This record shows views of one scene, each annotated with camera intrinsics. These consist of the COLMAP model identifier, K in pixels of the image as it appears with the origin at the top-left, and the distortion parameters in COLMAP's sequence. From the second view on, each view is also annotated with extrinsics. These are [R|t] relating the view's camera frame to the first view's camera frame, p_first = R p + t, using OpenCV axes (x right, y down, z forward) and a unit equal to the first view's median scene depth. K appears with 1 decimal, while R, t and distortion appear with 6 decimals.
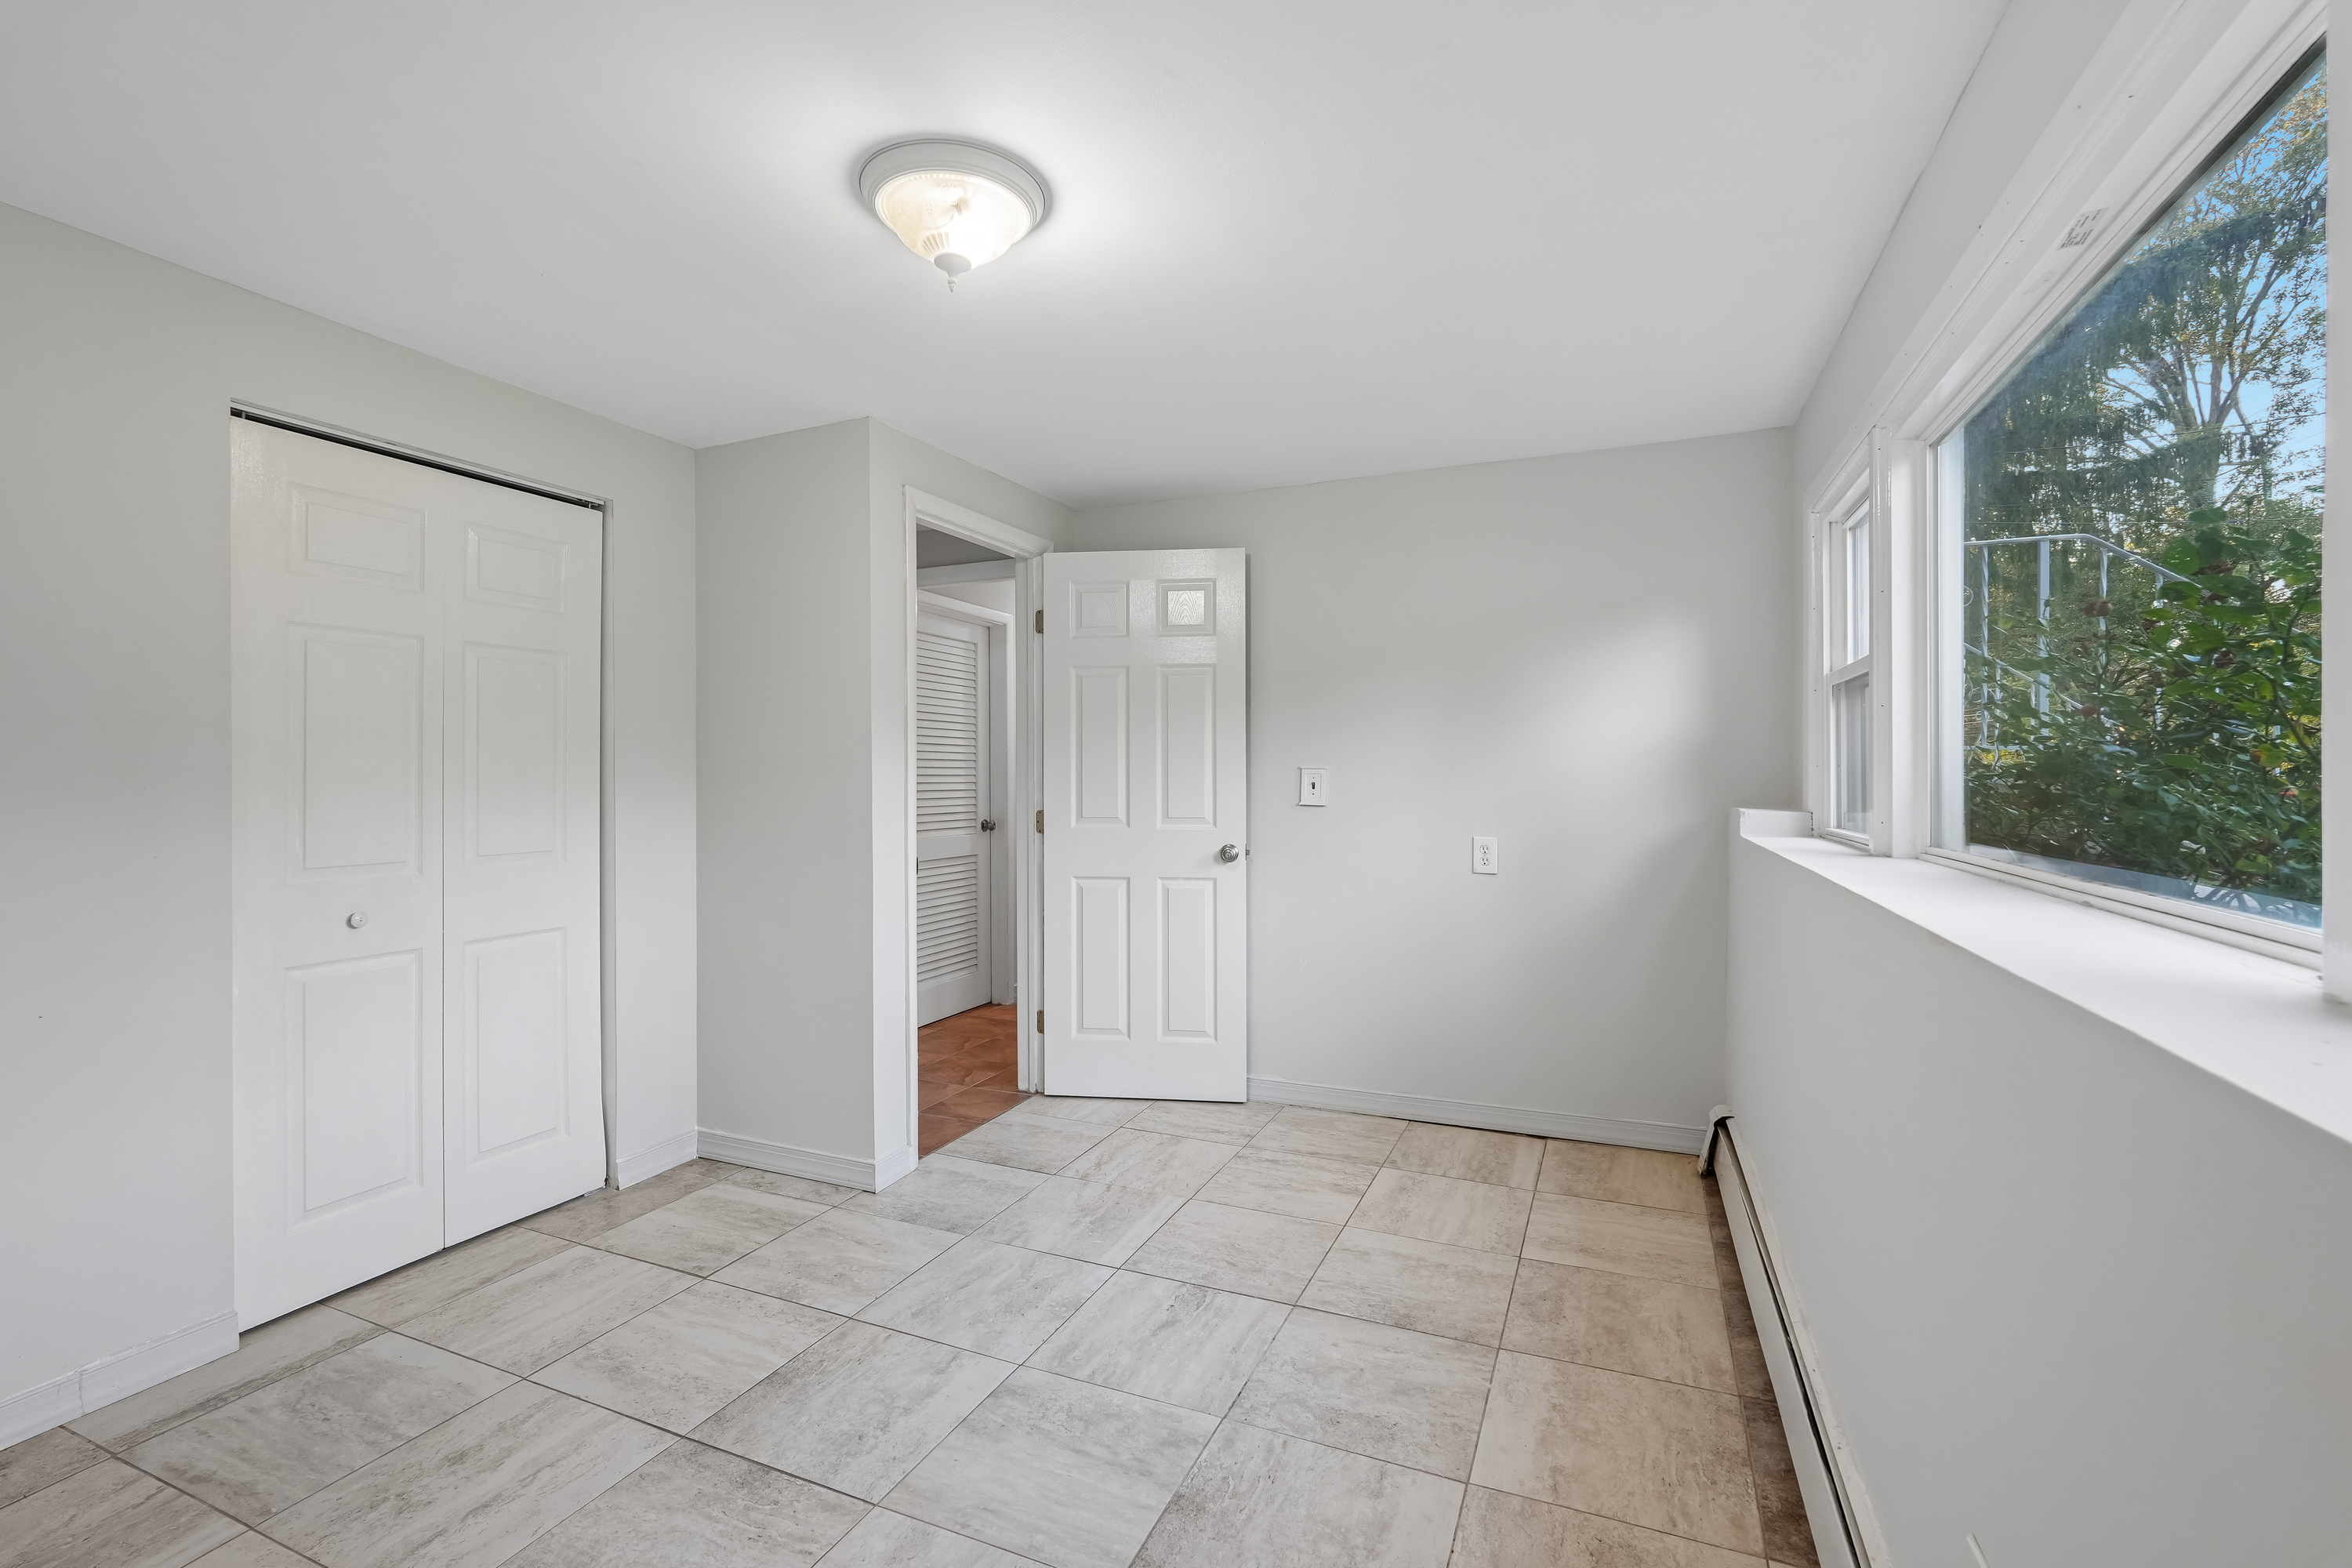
lens RADIAL K [[1038.0, 0, 1164.1], [0, 1038.0, 787.7], [0, 0, 1]] dist [-0.012744, 0.007572]
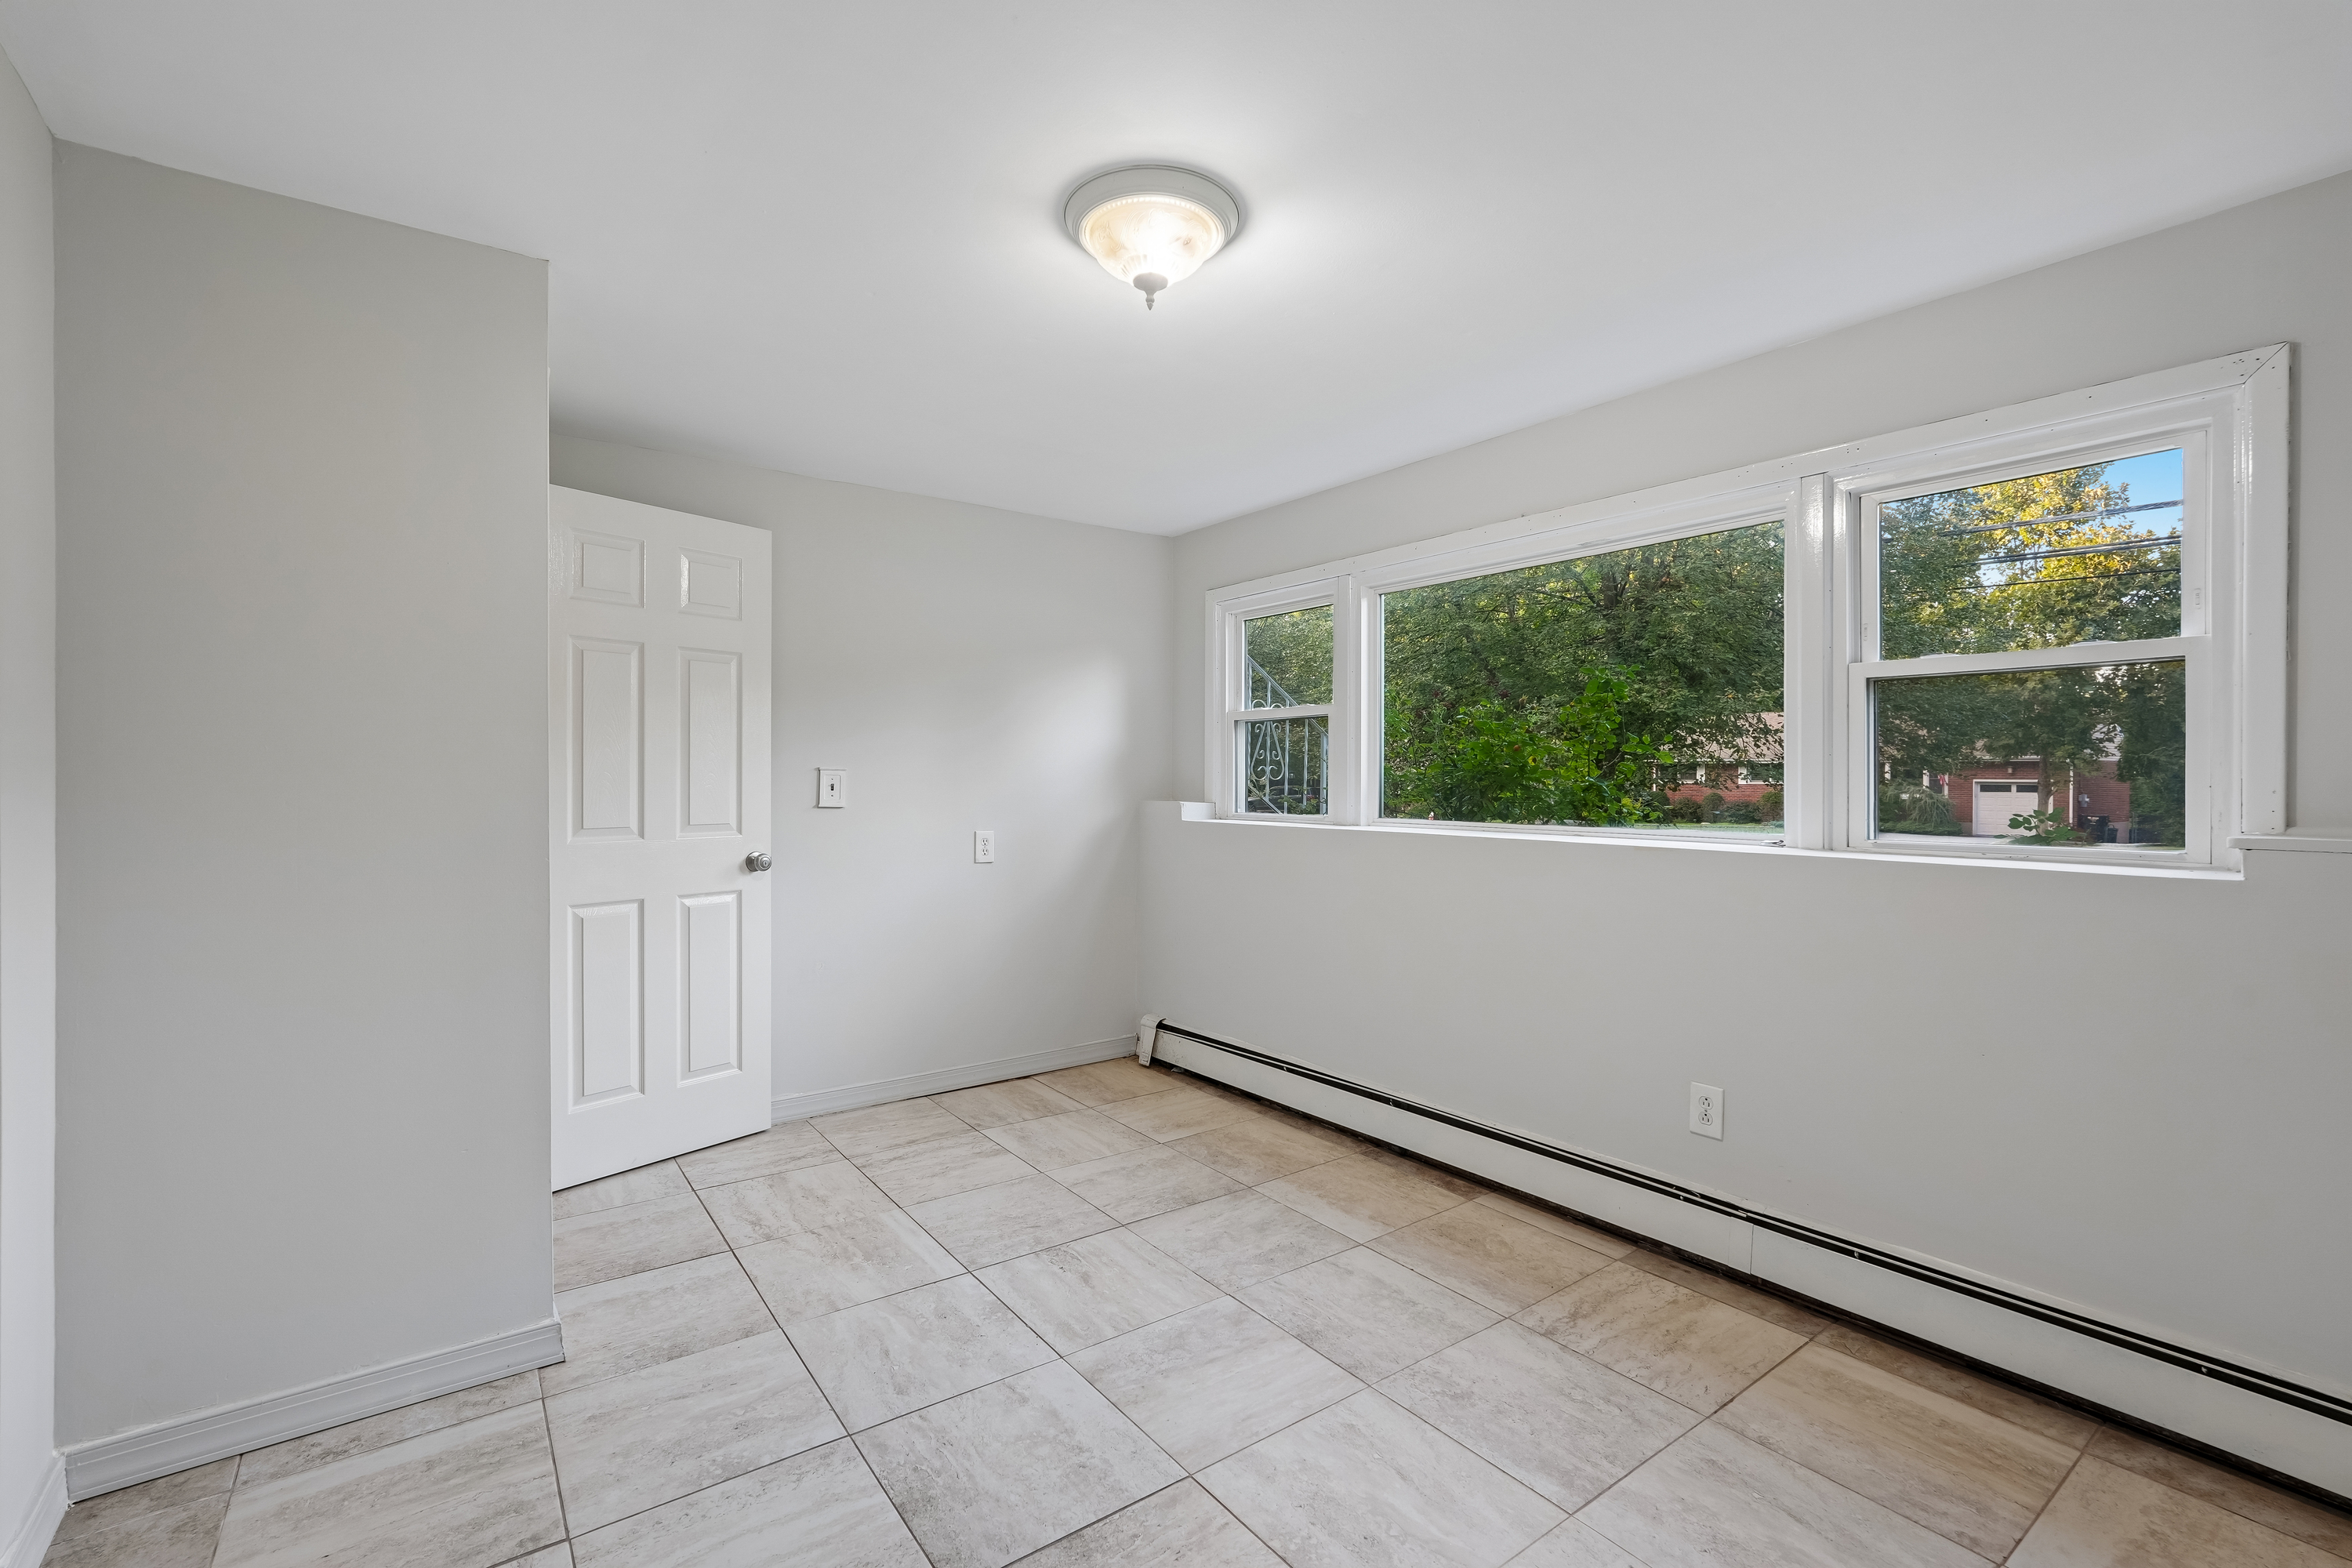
lens RADIAL K [[1038.0, 0, 1162.8], [0, 1038.0, 774.6], [0, 0, 1]] dist [-0.012744, 0.007572]
pose [[0.503703, 0.005993, 0.863856, -0.691410], [0.007508, 0.999908, -0.011315, -0.001016], [-0.863844, 0.012185, 0.503611, 0.282854]]
